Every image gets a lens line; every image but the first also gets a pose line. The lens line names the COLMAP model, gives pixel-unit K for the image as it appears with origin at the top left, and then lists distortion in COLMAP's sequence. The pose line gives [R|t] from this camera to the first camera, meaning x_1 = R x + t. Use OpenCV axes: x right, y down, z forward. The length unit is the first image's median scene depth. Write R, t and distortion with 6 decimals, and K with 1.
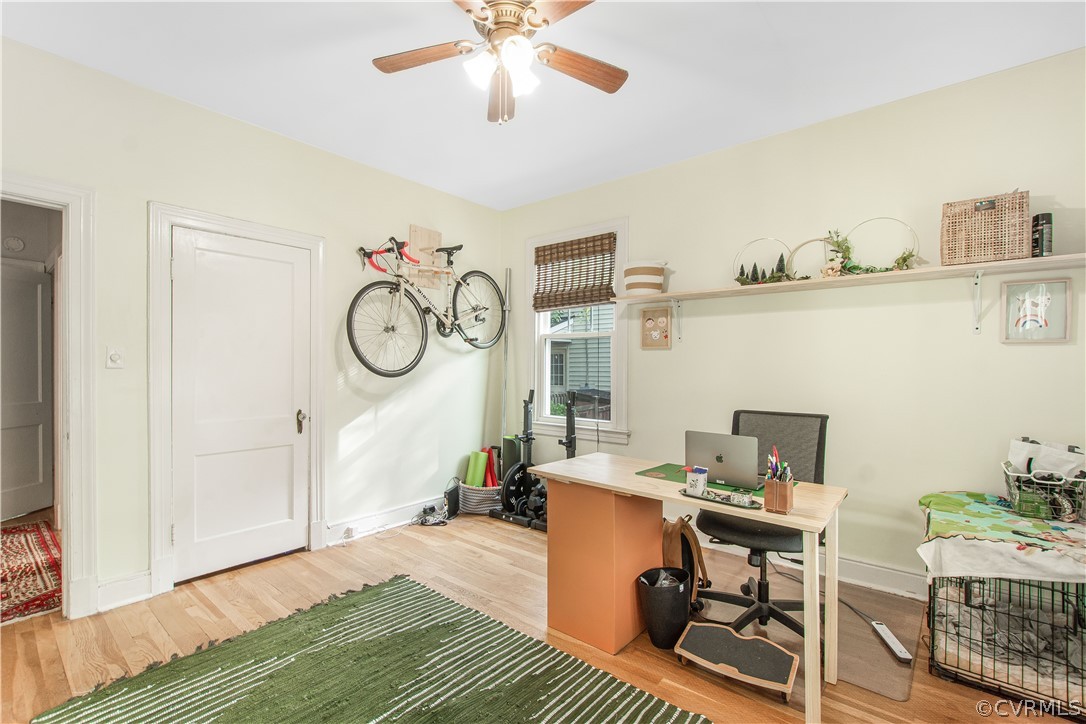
lens RADIAL K [[483.6, 0, 543.0], [0, 483.6, 362.0], [0, 0, 1]] dist [-0.018133, -0.000149]
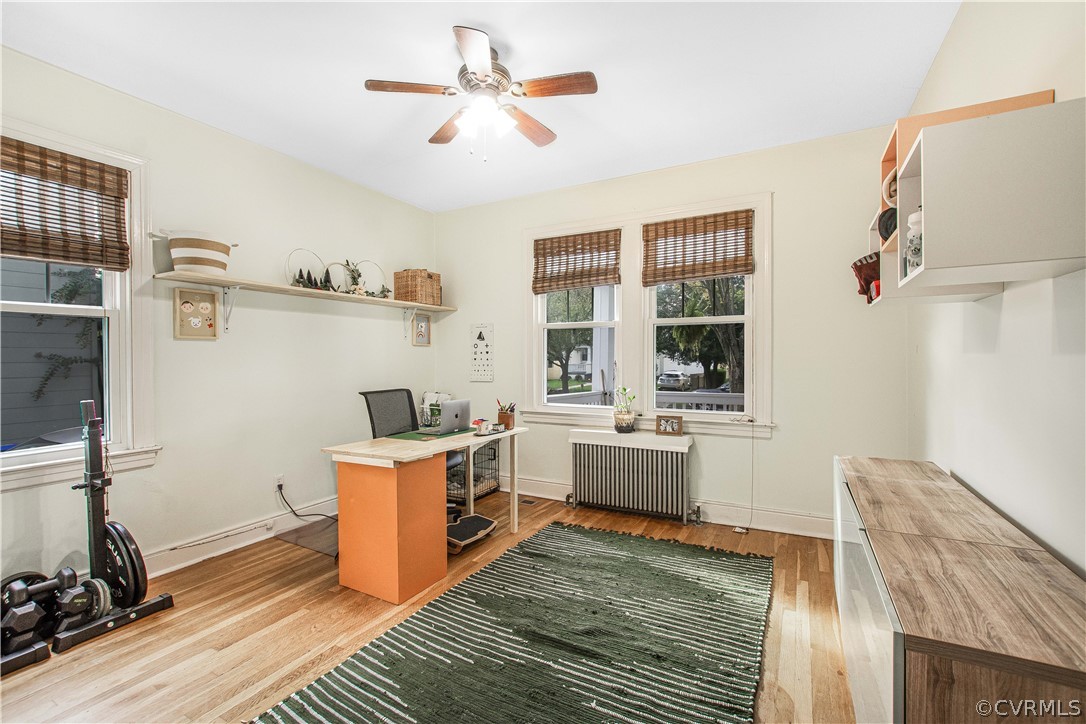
lens RADIAL K [[483.6, 0, 543.0], [0, 483.6, 362.0], [0, 0, 1]] dist [-0.018133, -0.000149]
pose [[-0.205411, -0.011491, 0.978608, -0.803429], [0.003296, 0.999917, 0.012433, 0.004240], [-0.978670, 0.005779, -0.205356, 0.676432]]
